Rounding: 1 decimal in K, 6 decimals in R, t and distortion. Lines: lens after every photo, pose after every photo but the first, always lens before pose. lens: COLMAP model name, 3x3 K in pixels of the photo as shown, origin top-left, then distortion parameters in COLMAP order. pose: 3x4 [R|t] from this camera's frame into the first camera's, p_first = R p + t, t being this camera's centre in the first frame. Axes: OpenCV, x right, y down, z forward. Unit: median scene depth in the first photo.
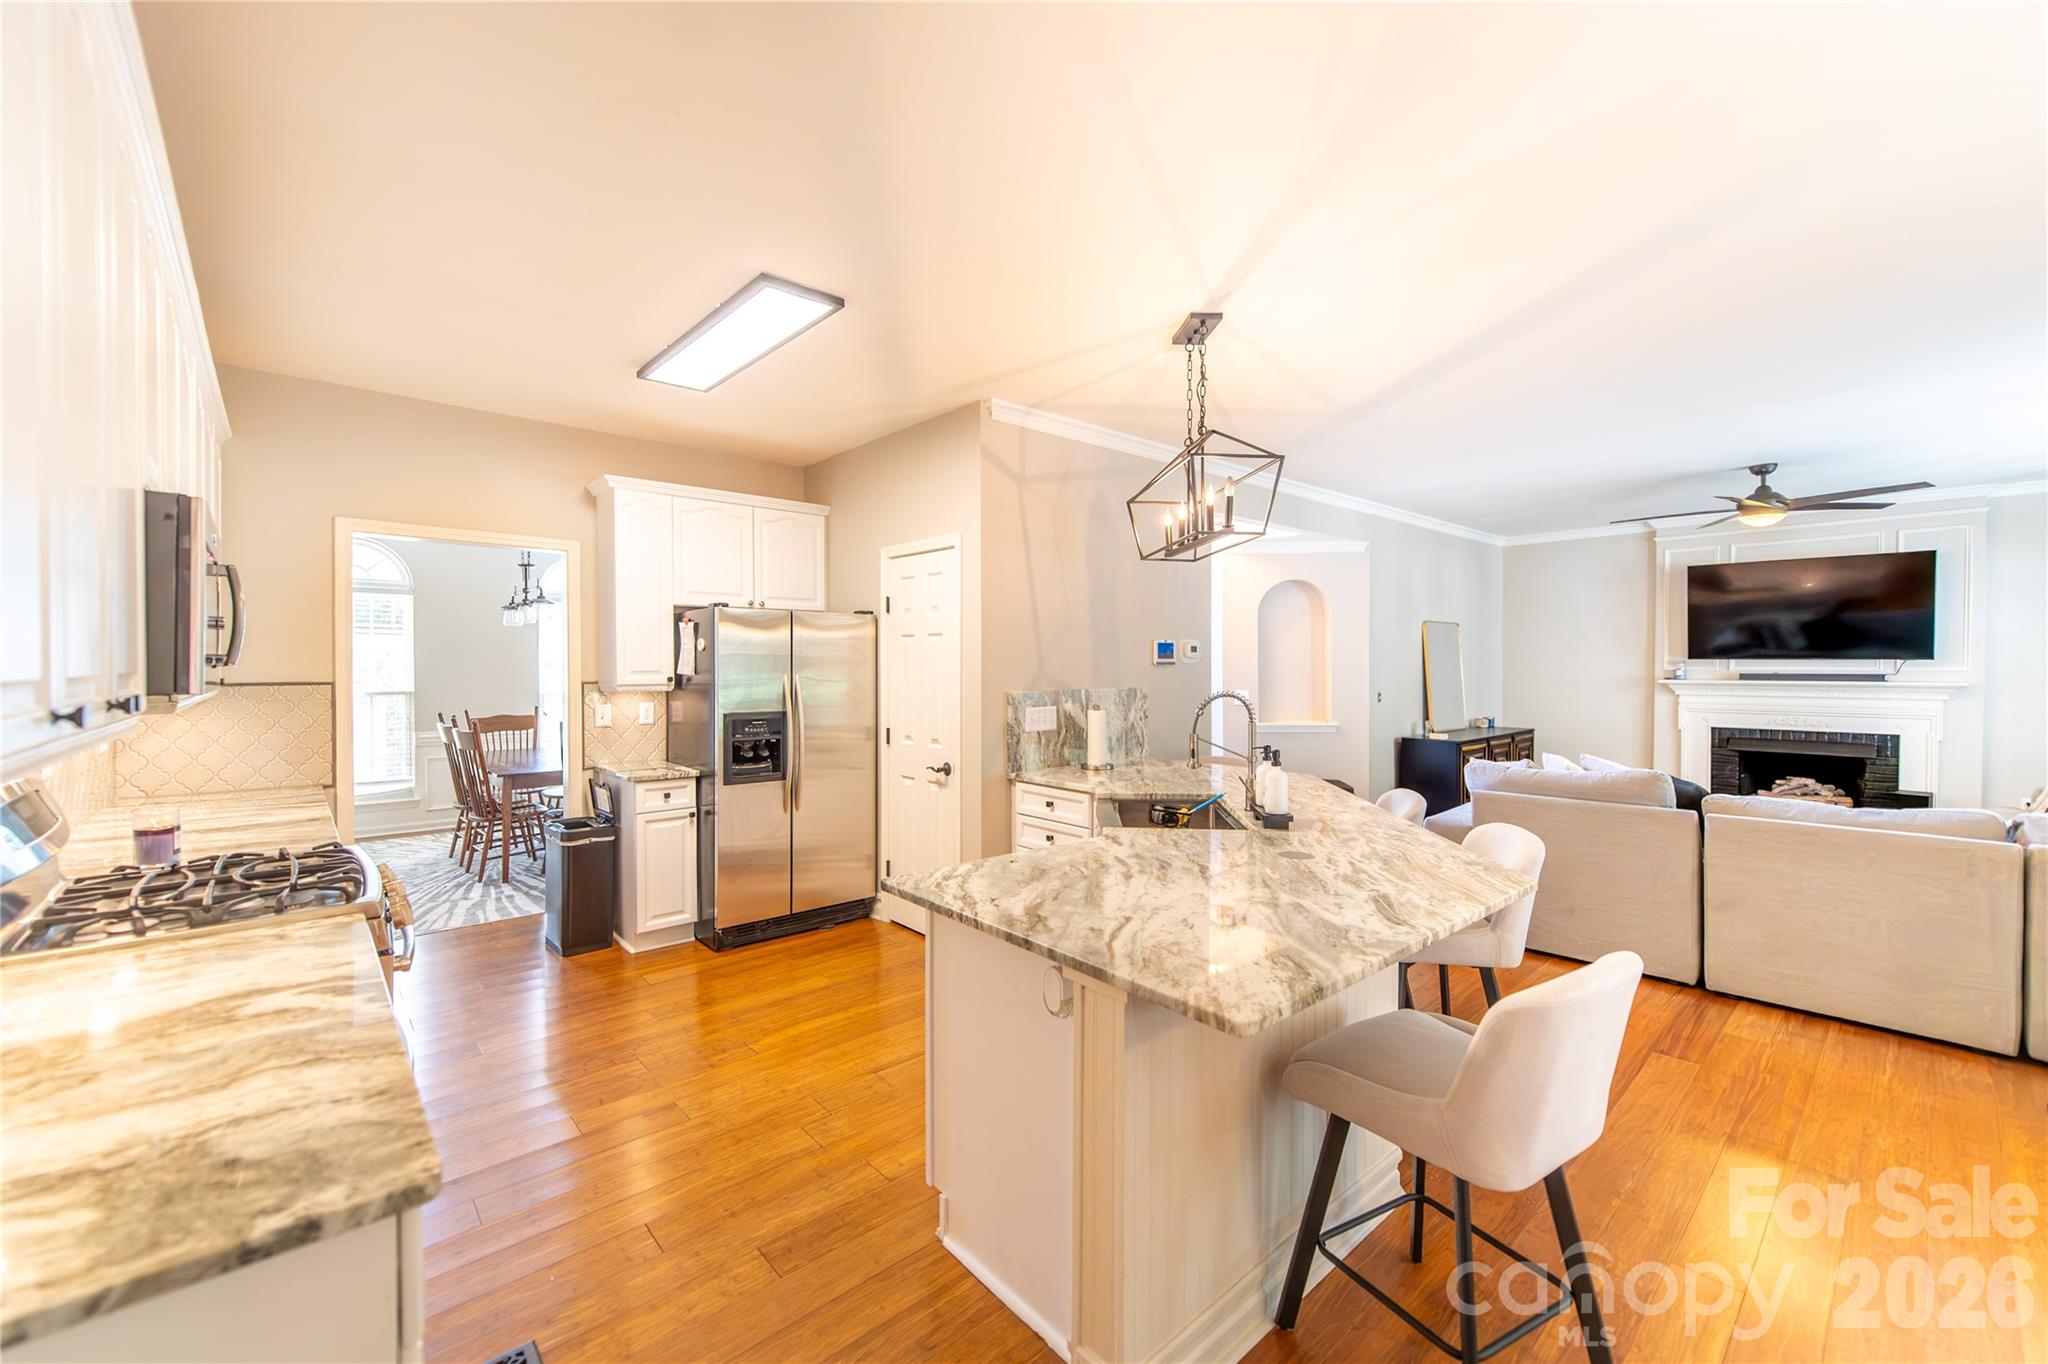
lens RADIAL K [[822.7, 0, 1028.3], [0, 822.7, 676.0], [0, 0, 1]] dist [0.001721, -0.000158]
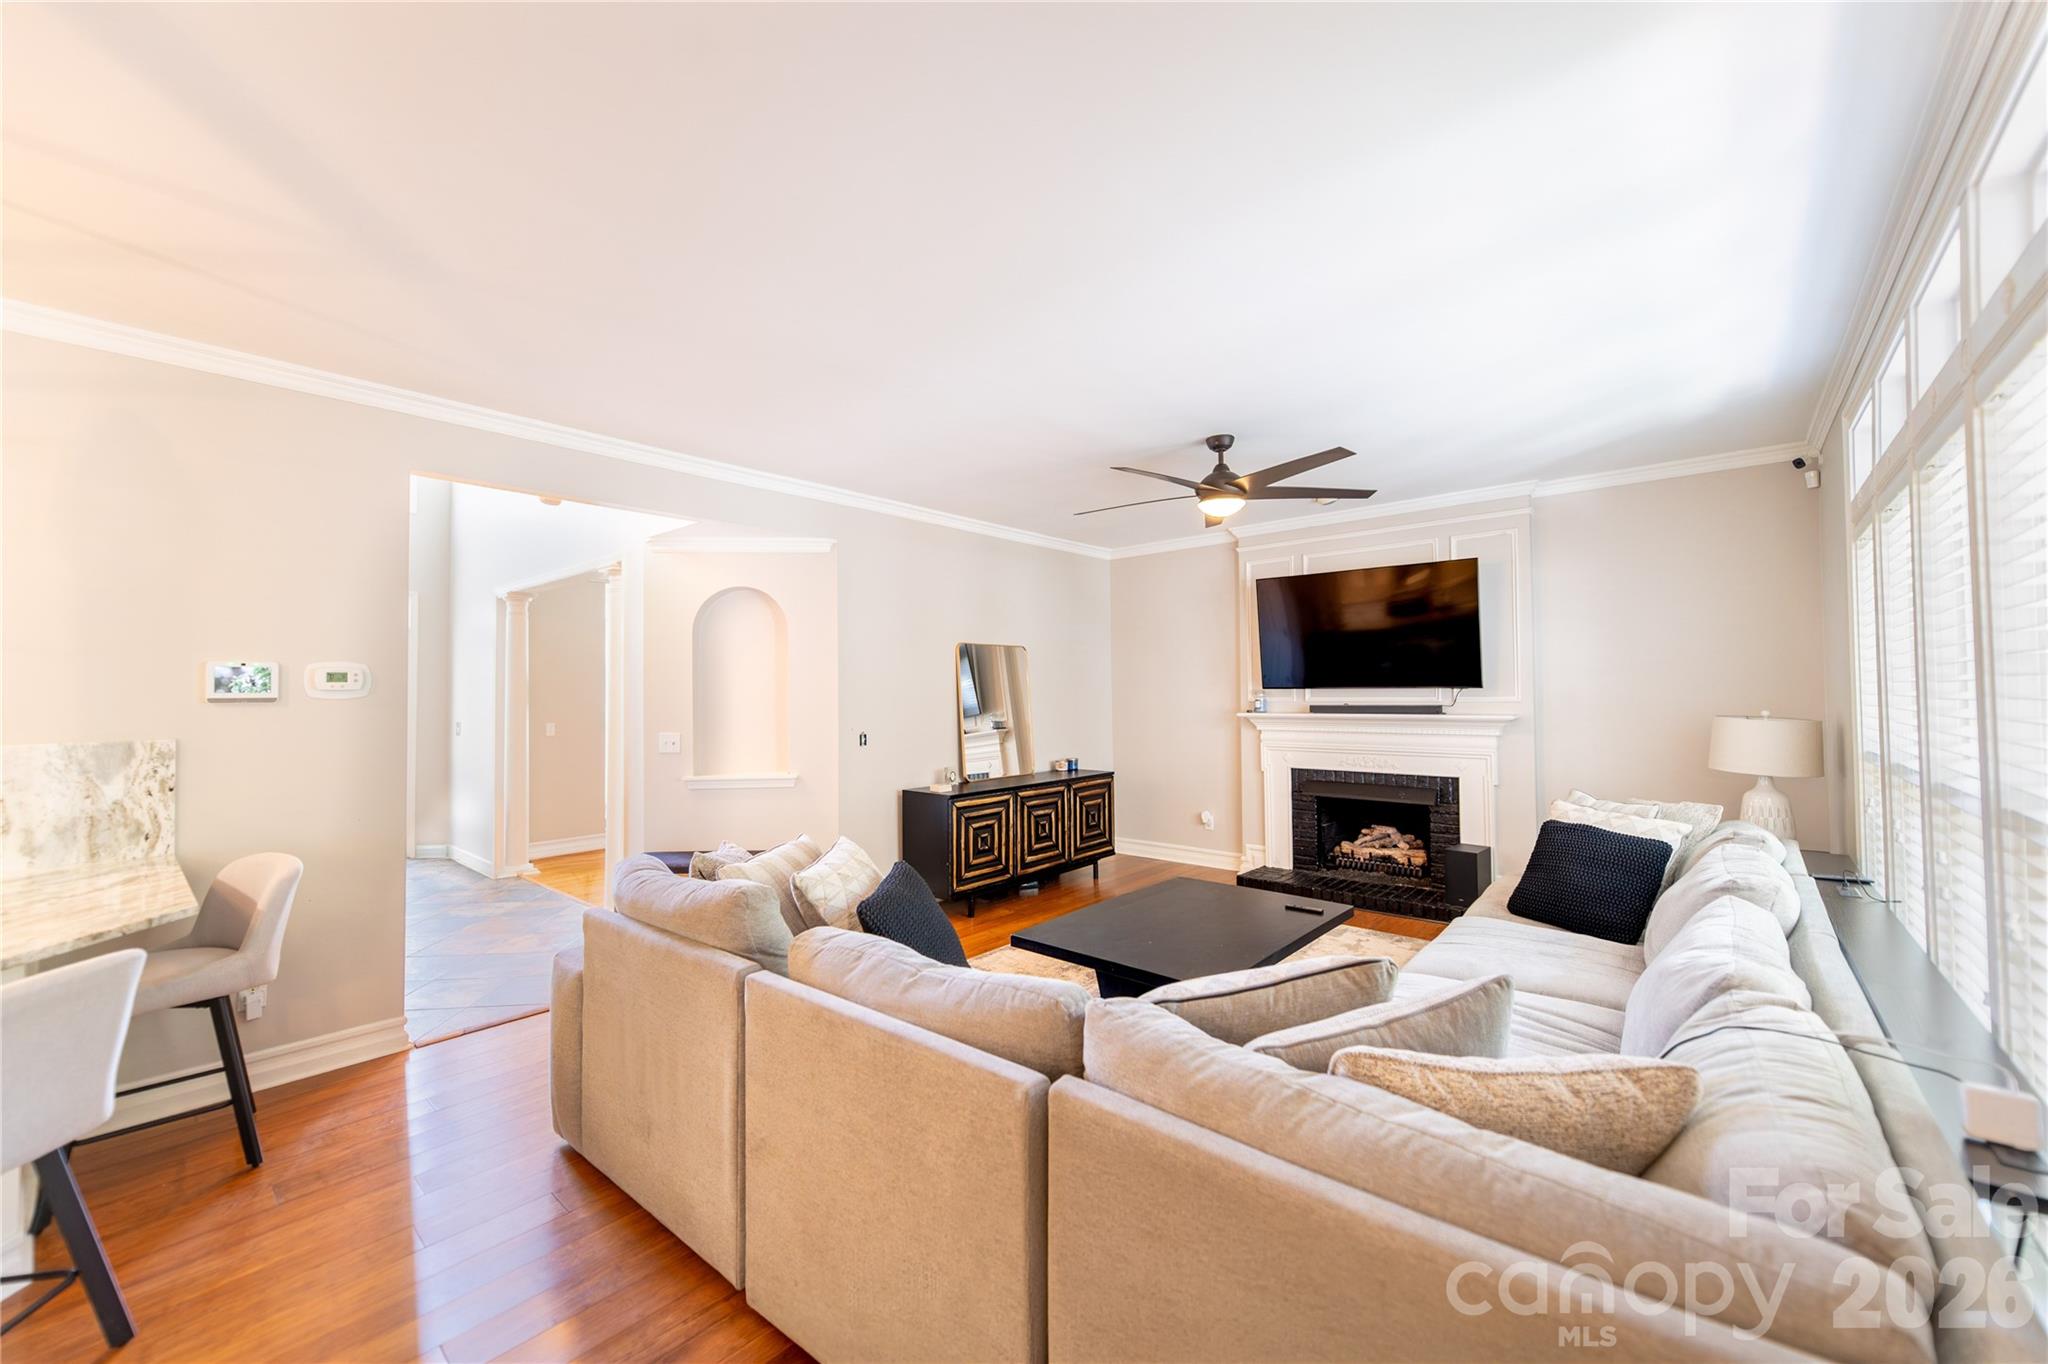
lens RADIAL K [[818.0, 0, 992.7], [0, 818.0, 672.6], [0, 0, 1]] dist [-0.000644, -0.000533]
pose [[0.992444, -0.002559, 0.122668, 0.438641], [0.007598, 0.999145, -0.040631, -0.004696], [-0.122459, 0.041256, 0.991616, 0.205068]]
